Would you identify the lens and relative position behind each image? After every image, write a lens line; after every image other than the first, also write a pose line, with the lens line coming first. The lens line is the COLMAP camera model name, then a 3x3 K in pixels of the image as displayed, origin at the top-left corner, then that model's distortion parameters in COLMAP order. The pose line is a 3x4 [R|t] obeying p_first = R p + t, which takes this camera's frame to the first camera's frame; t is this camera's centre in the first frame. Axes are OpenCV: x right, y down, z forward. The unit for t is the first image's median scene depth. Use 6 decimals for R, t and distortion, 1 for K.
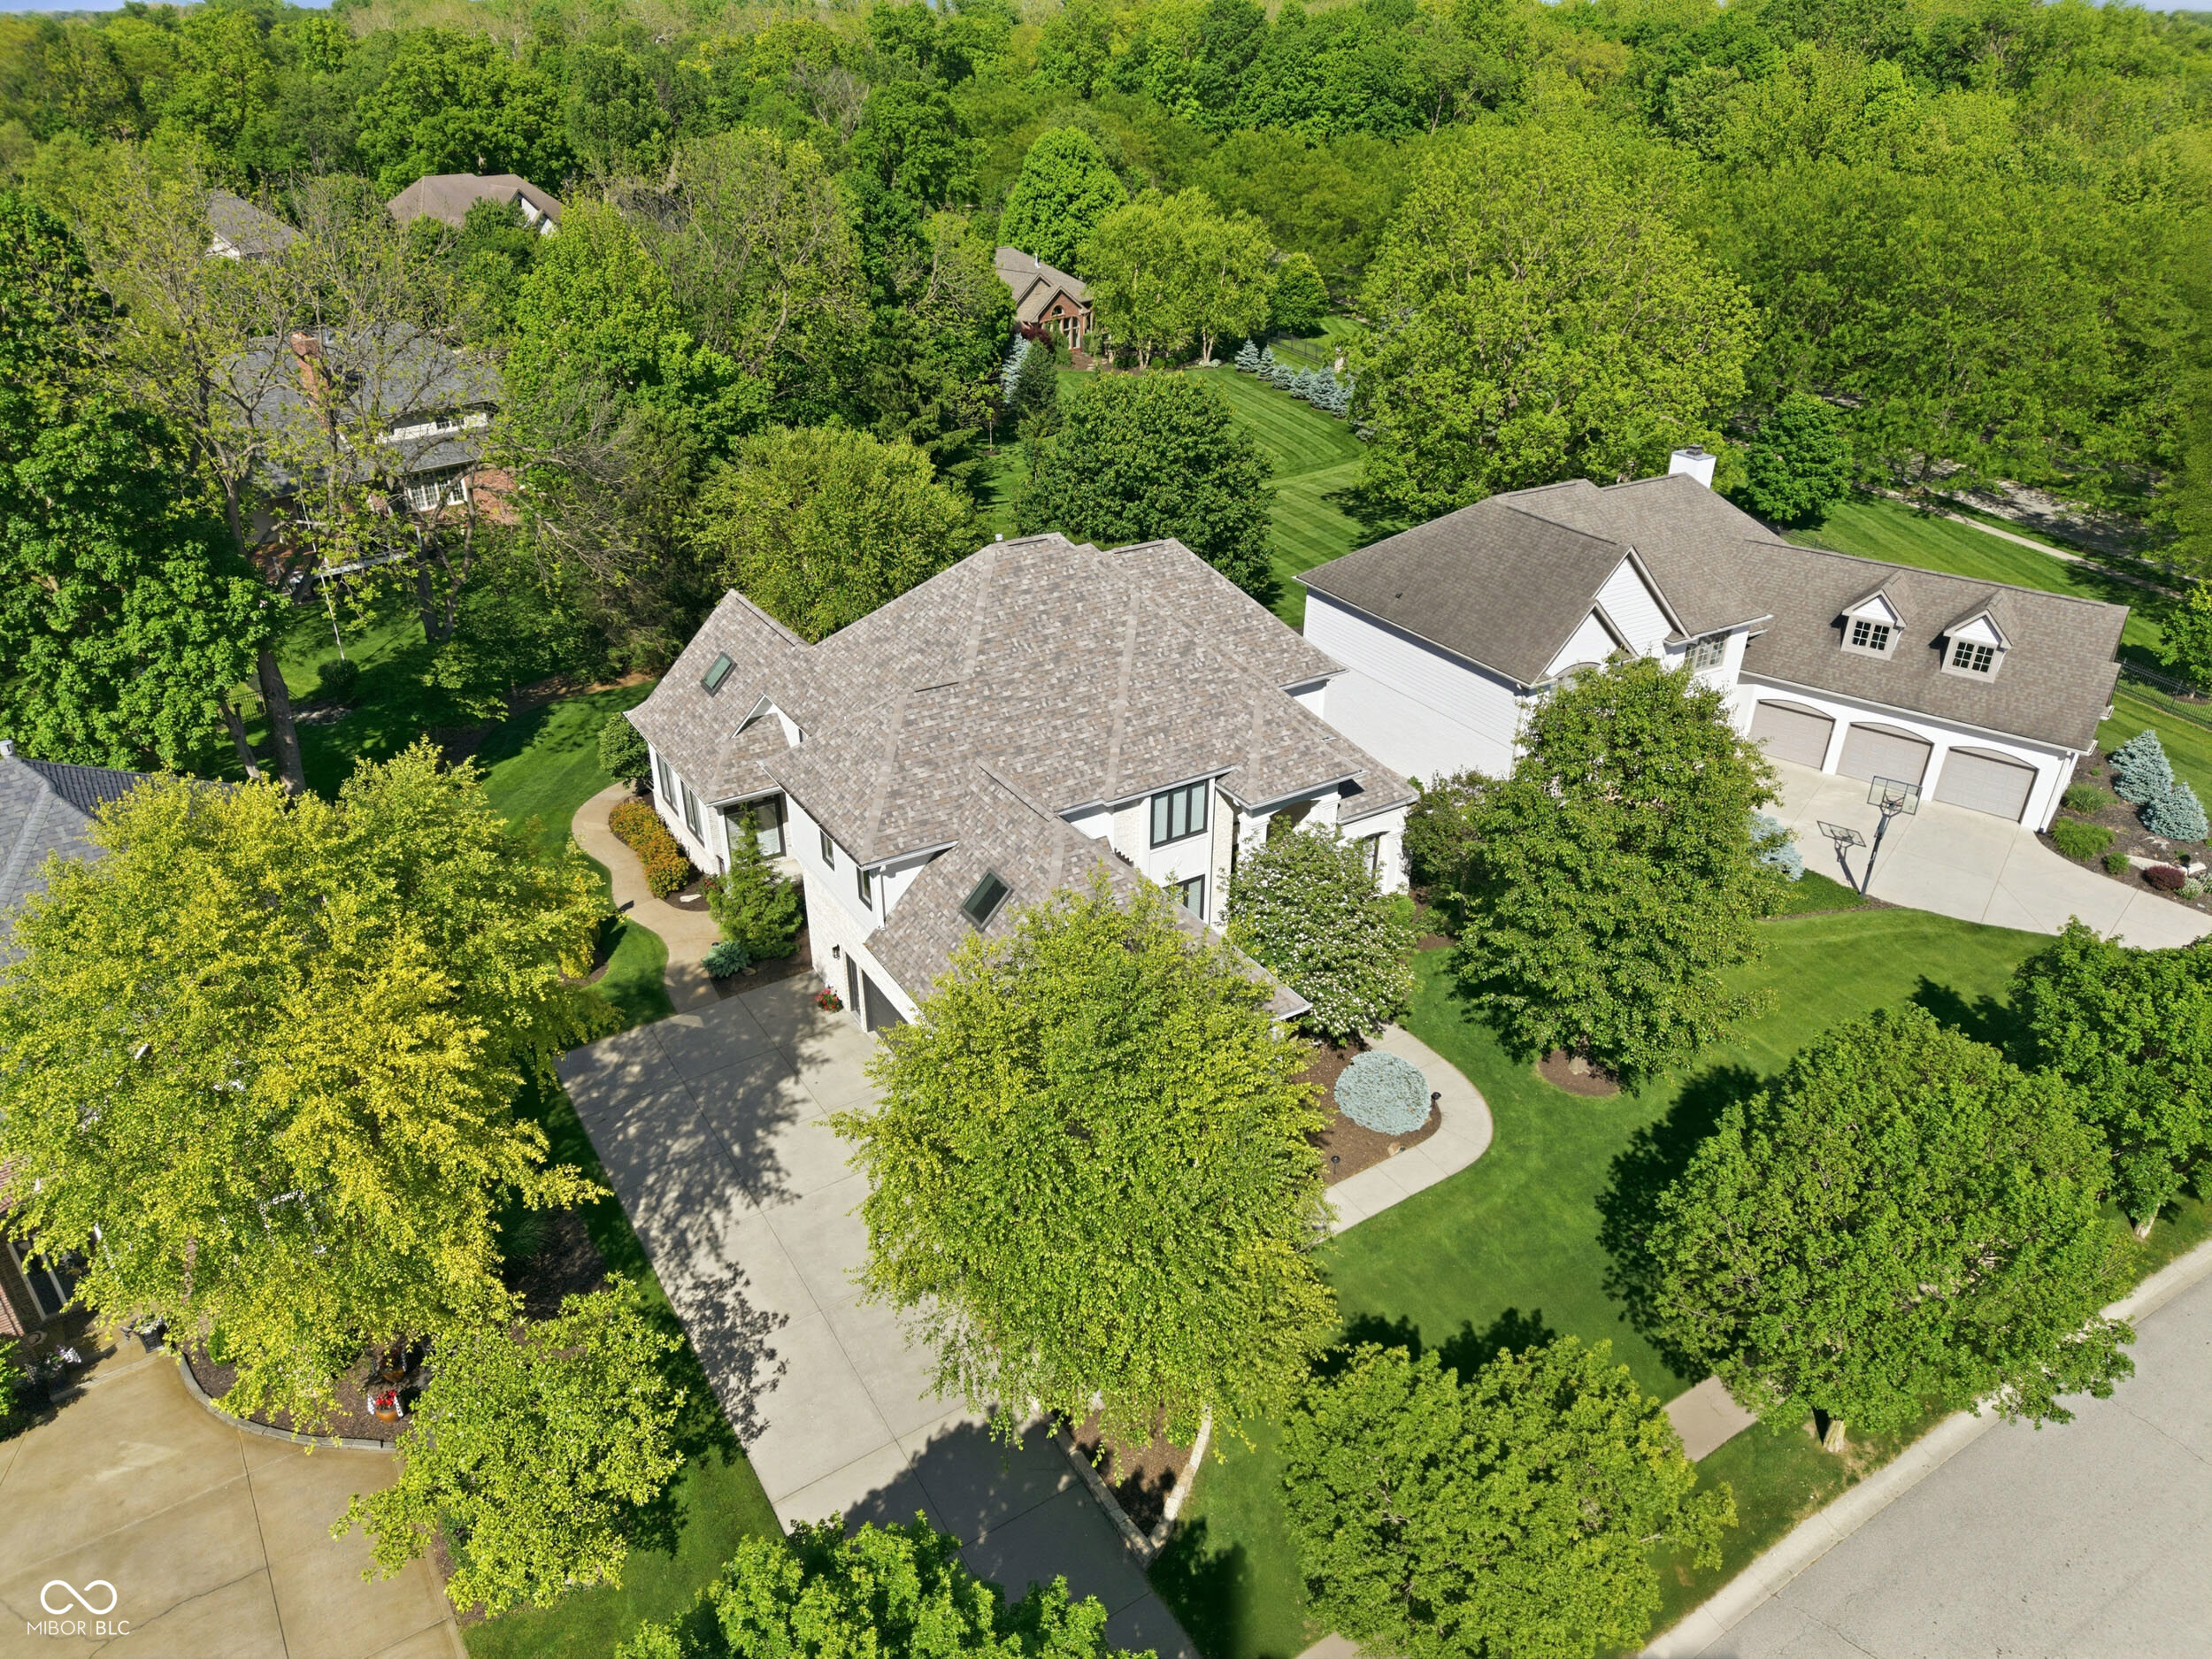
lens RADIAL K [[1512.2, 0, 1106.0], [0, 1512.2, 829.5], [0, 0, 1]] dist [0.034171, -0.038340]
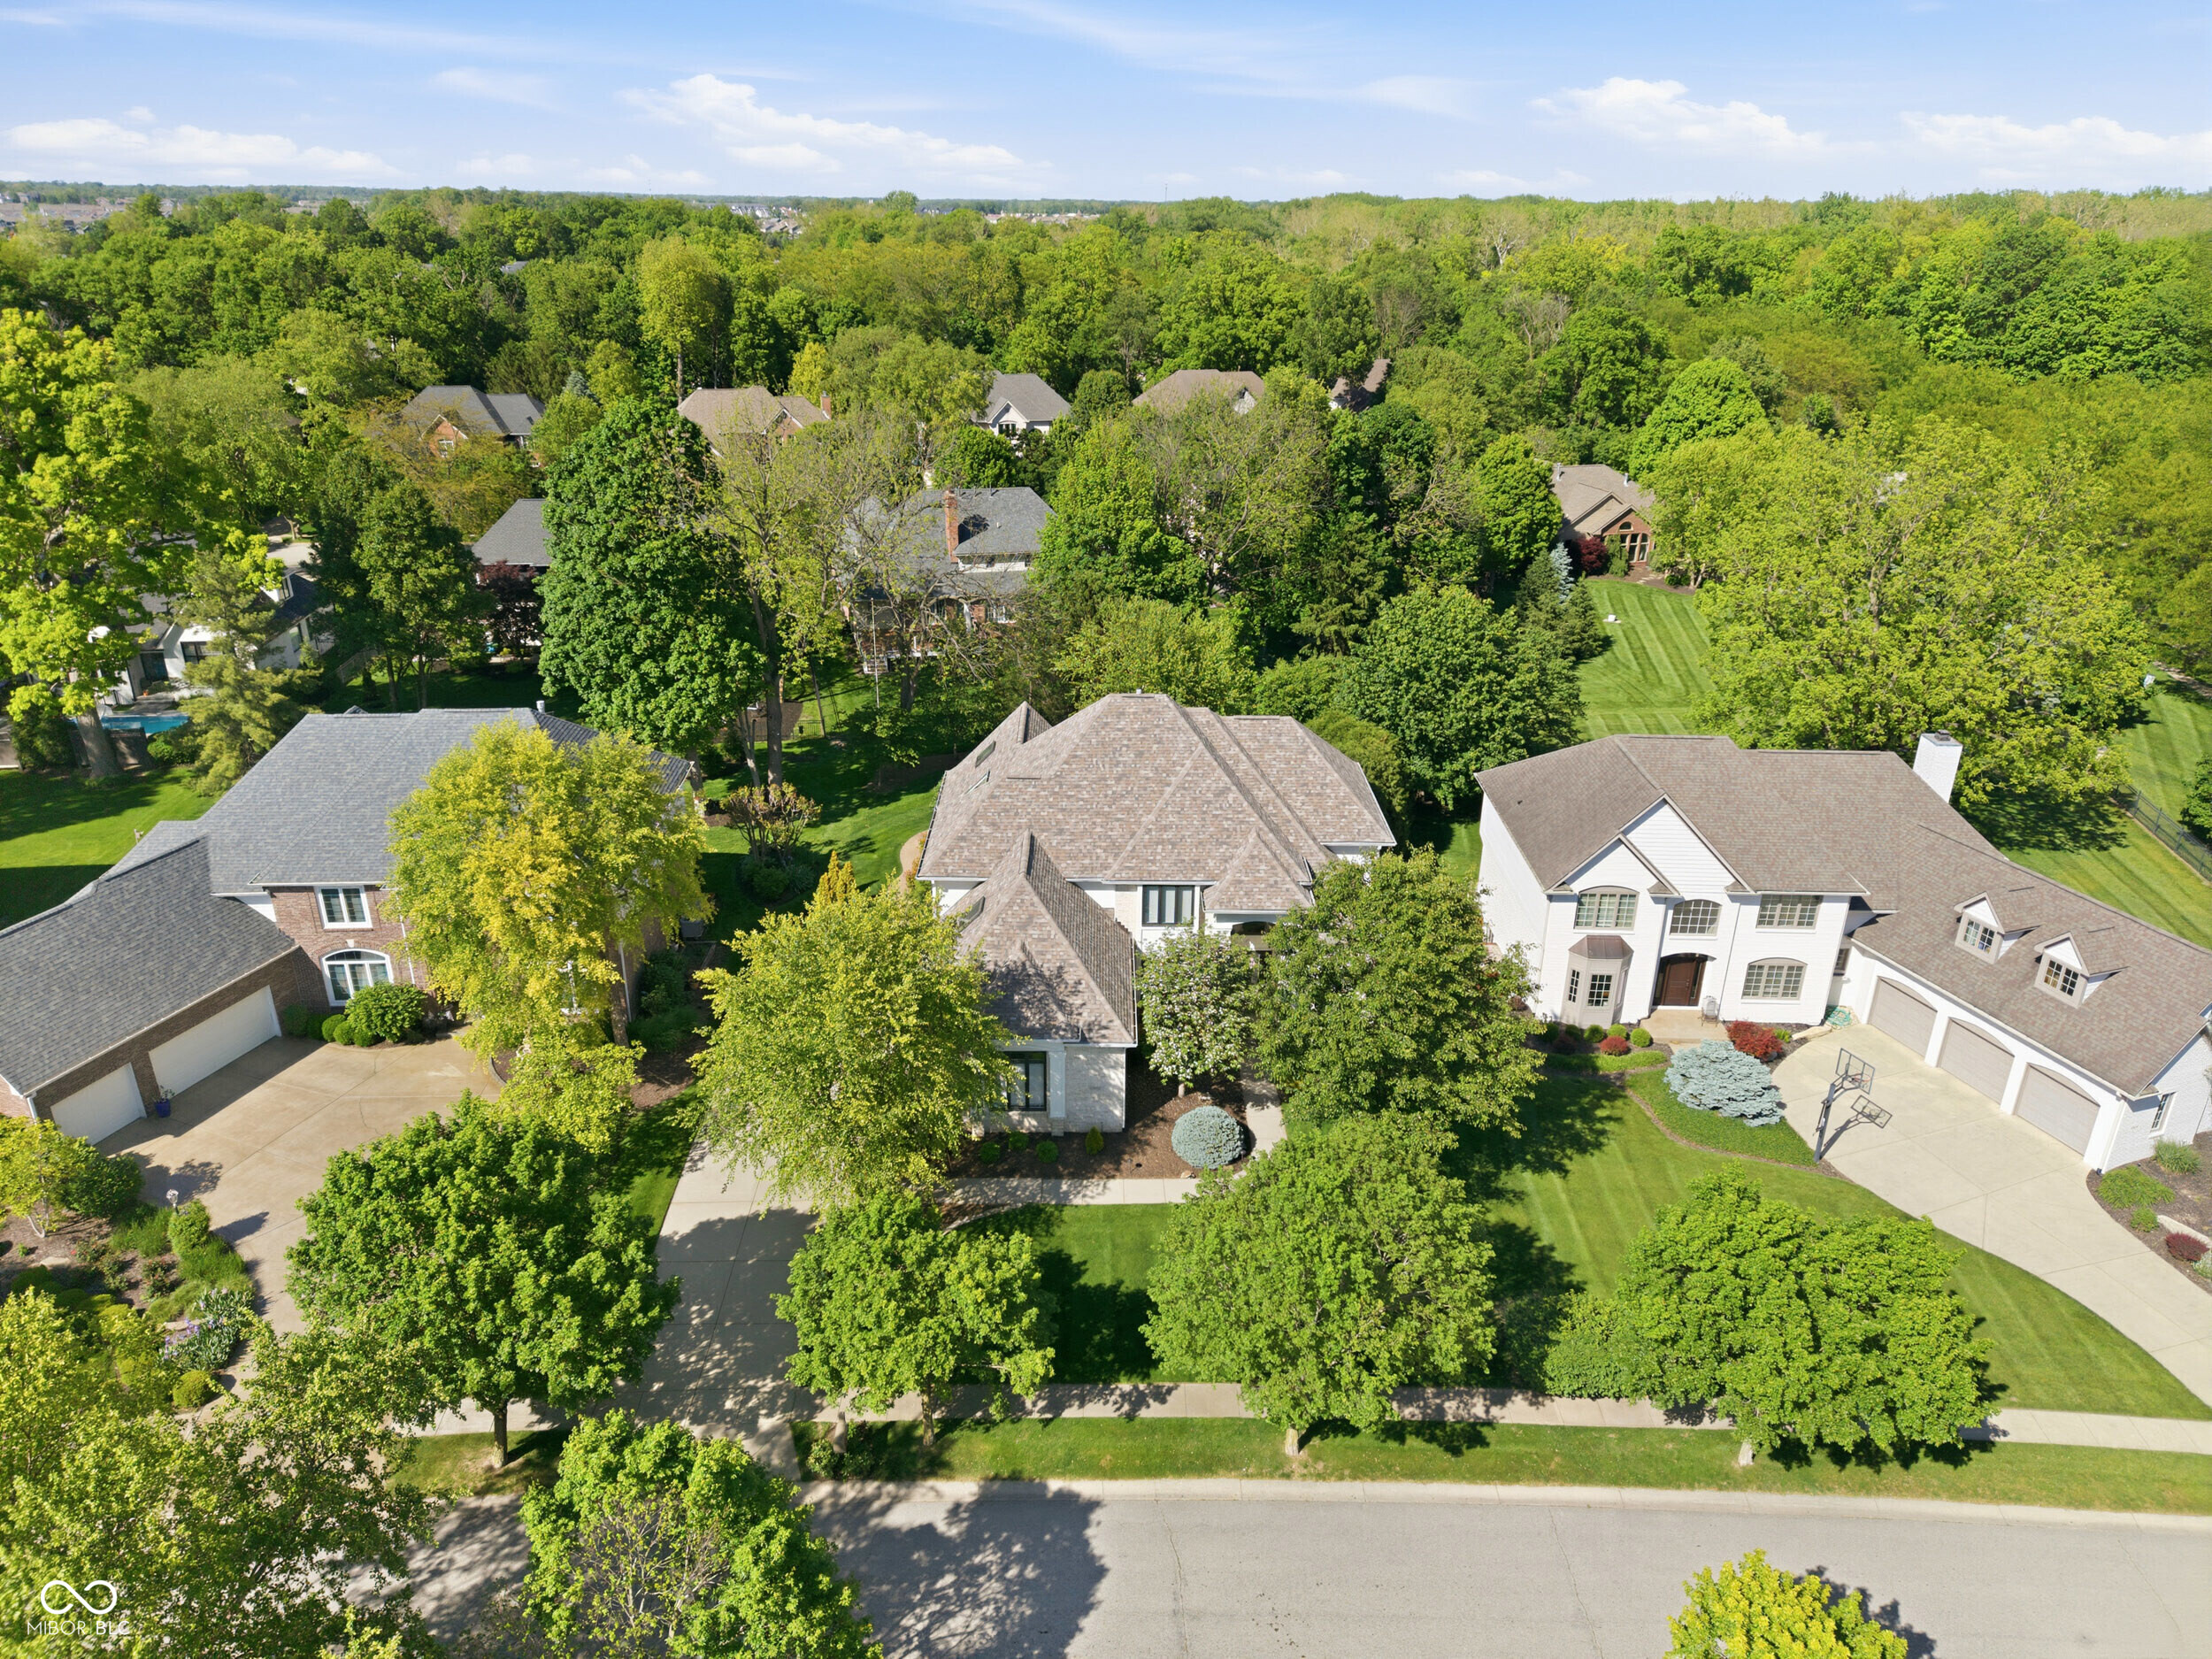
lens RADIAL K [[1546.6, 0, 1106.0], [0, 1546.6, 829.5], [0, 0, 1]] dist [0.036543, -0.037563]
pose [[0.839281, 0.206821, -0.502825, 0.317675], [-0.257208, 0.965824, -0.032053, -0.008484], [0.479011, 0.156232, 0.863794, -0.108146]]
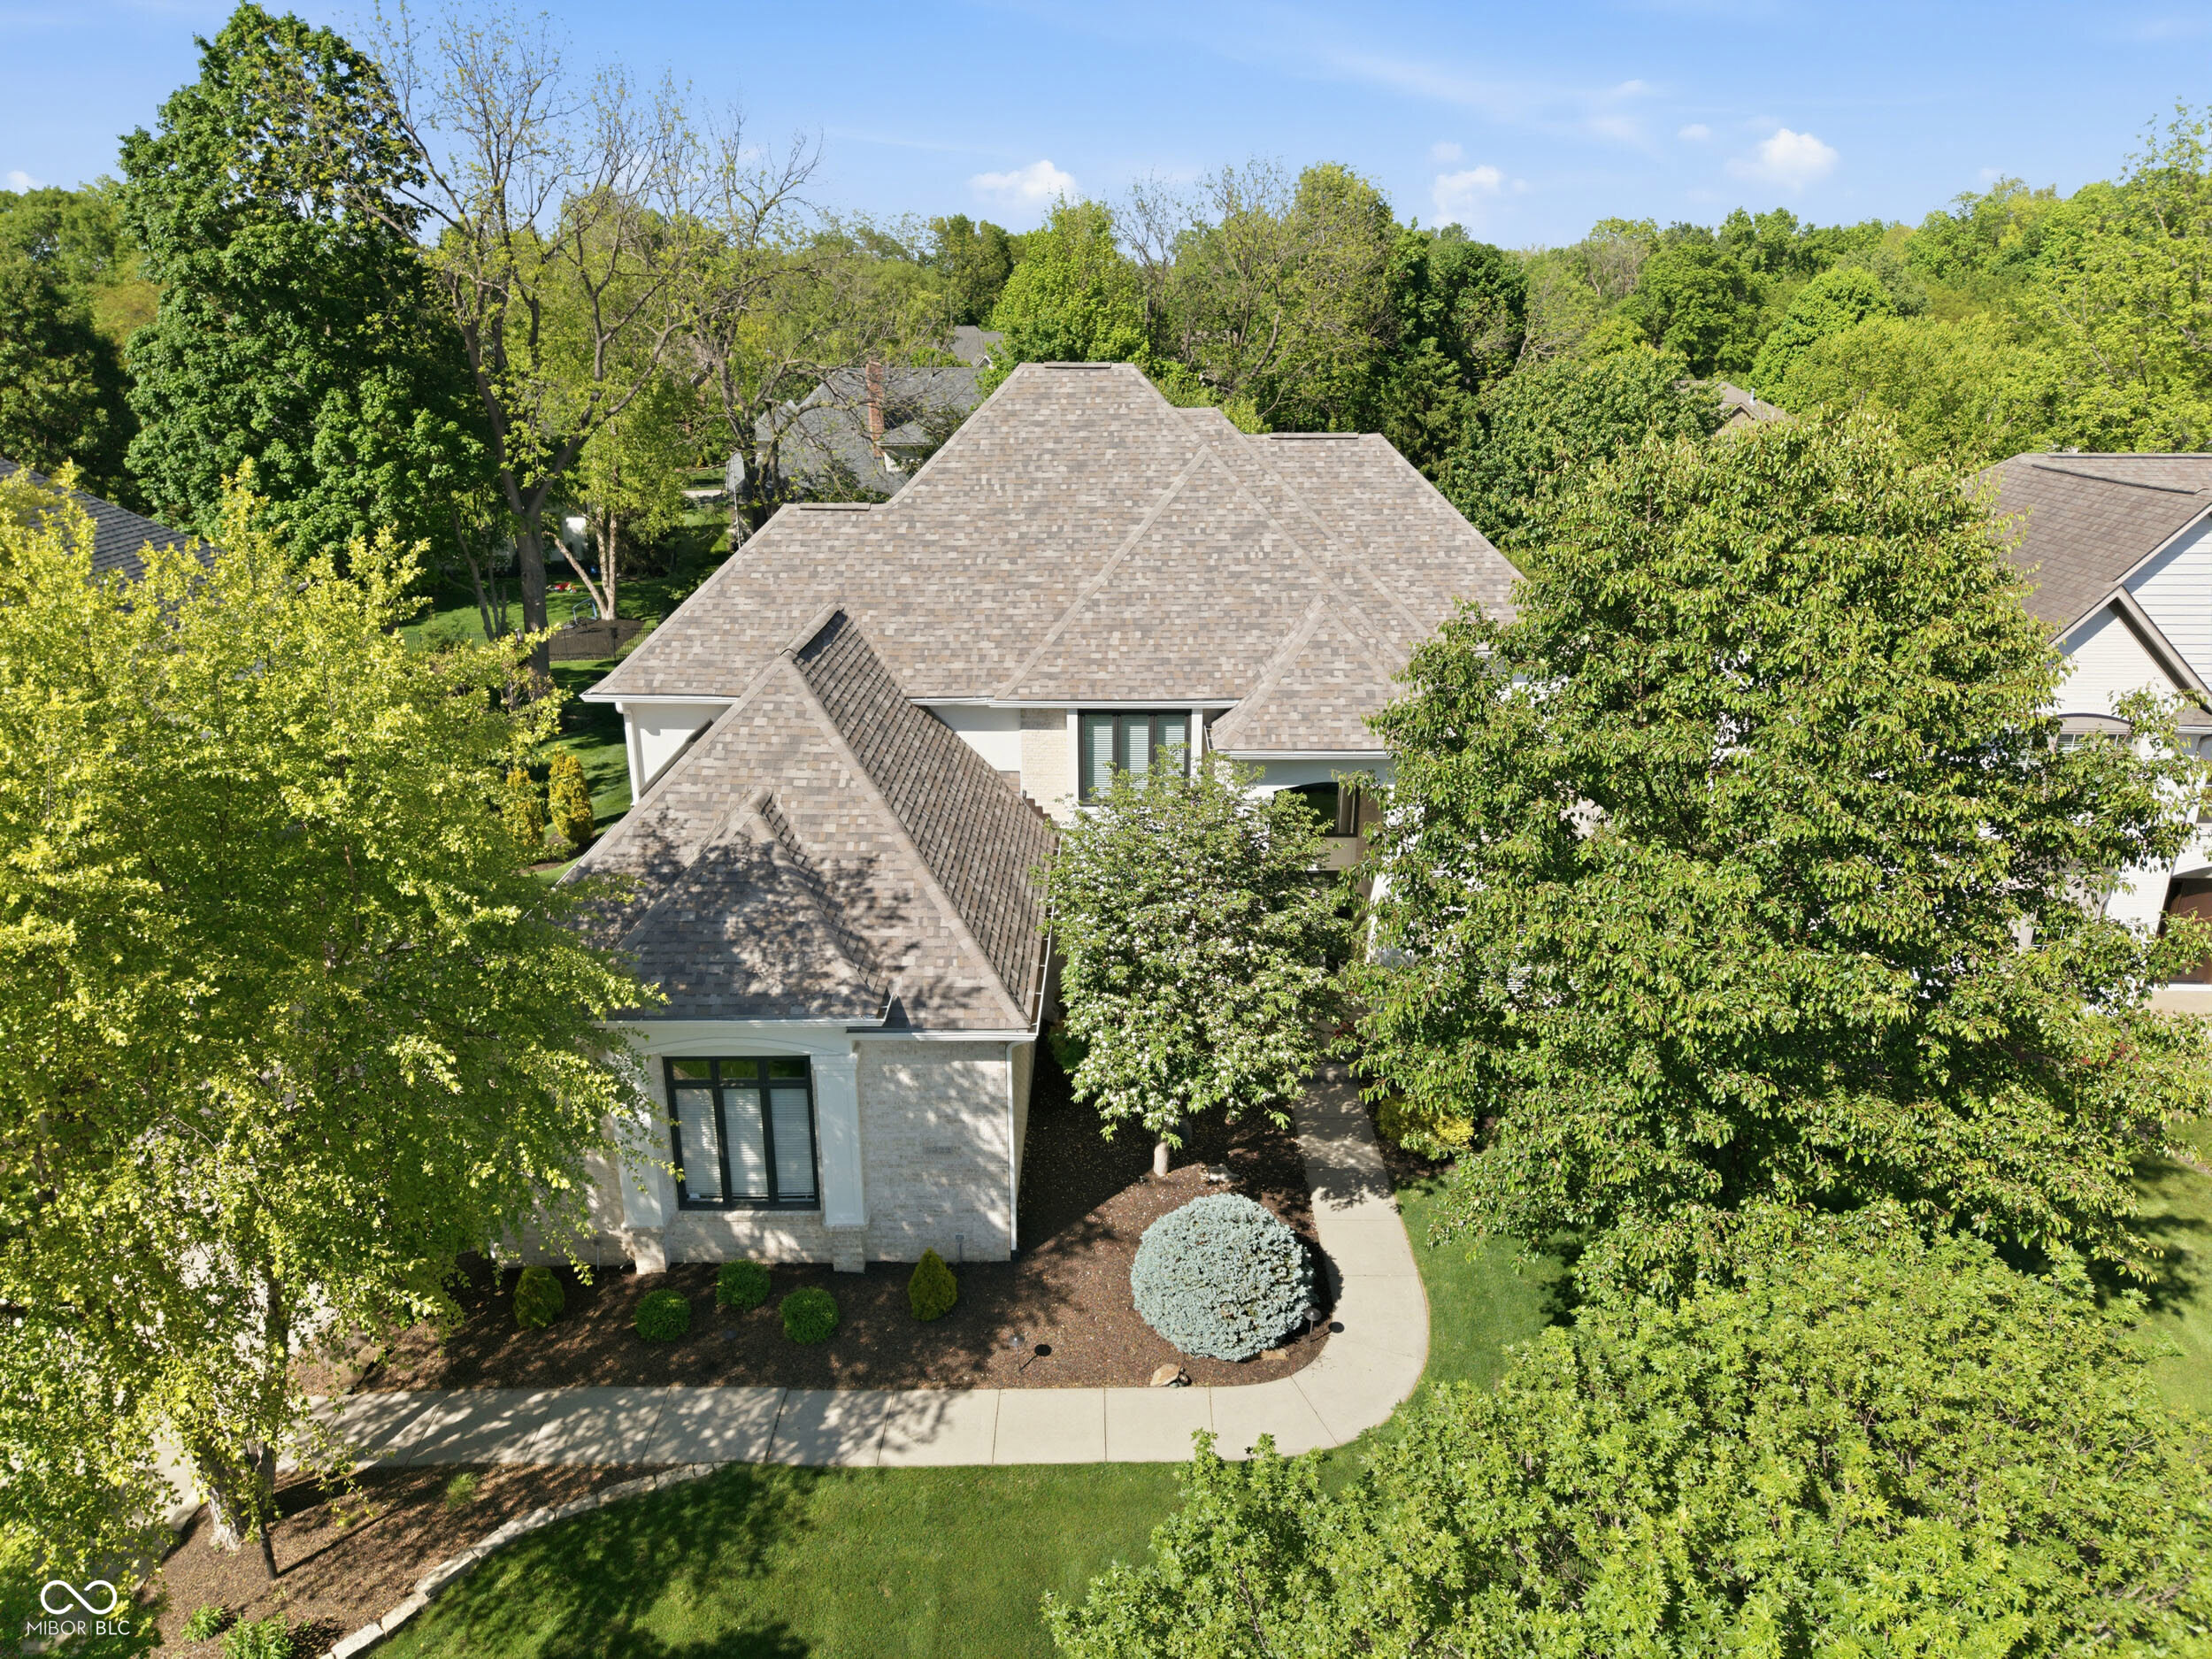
lens RADIAL K [[1536.1, 0, 1106.0], [0, 1536.1, 829.5], [0, 0, 1]] dist [-0.004940, 0.001529]
pose [[0.832669, 0.168962, -0.527365, 0.176074], [-0.252762, 0.963290, -0.090465, 0.035964], [0.492721, 0.208625, 0.844809, 0.215479]]
